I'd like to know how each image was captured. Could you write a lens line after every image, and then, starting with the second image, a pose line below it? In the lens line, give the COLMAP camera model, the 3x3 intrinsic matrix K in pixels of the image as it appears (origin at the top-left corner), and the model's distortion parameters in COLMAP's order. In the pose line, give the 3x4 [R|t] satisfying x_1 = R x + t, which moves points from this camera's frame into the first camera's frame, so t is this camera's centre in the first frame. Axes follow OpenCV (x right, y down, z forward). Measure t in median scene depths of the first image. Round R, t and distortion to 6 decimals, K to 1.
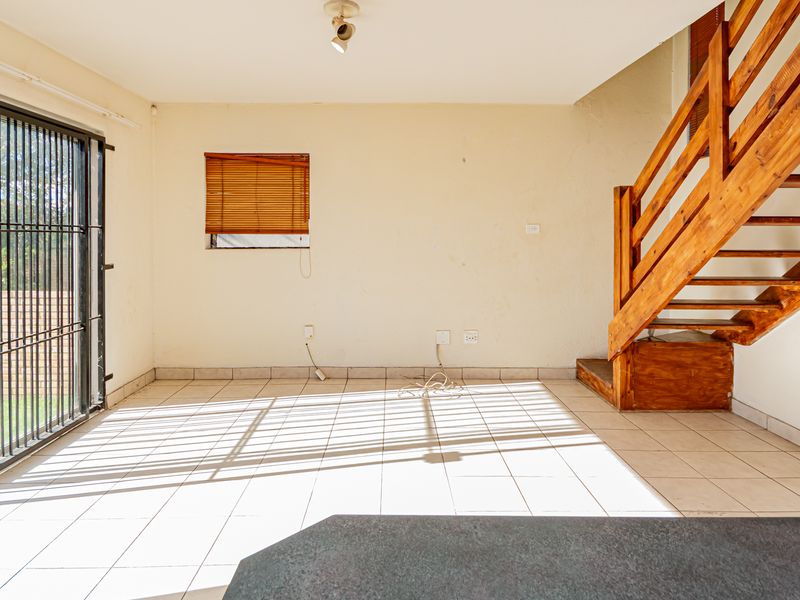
lens RADIAL K [[494.4, 0, 400.1], [0, 494.4, 281.0], [0, 0, 1]] dist [-0.001620, 0.000630]
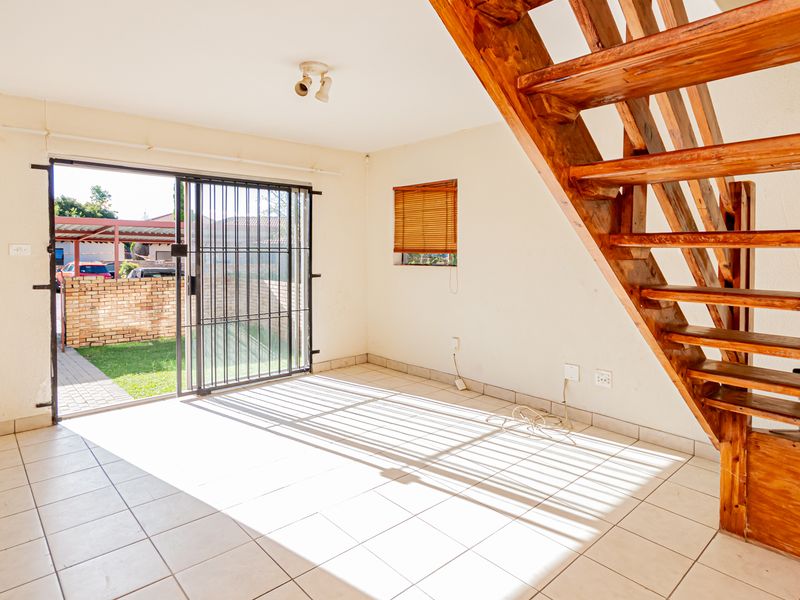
lens RADIAL K [[466.2, 0, 400.0], [0, 466.2, 300.0], [0, 0, 1]] dist [-0.001720, -0.002568]
pose [[0.667042, 0.079067, -0.740812, 0.582869], [-0.068315, 0.996655, 0.044861, -0.035595], [0.741881, 0.020685, 0.670212, 0.267206]]
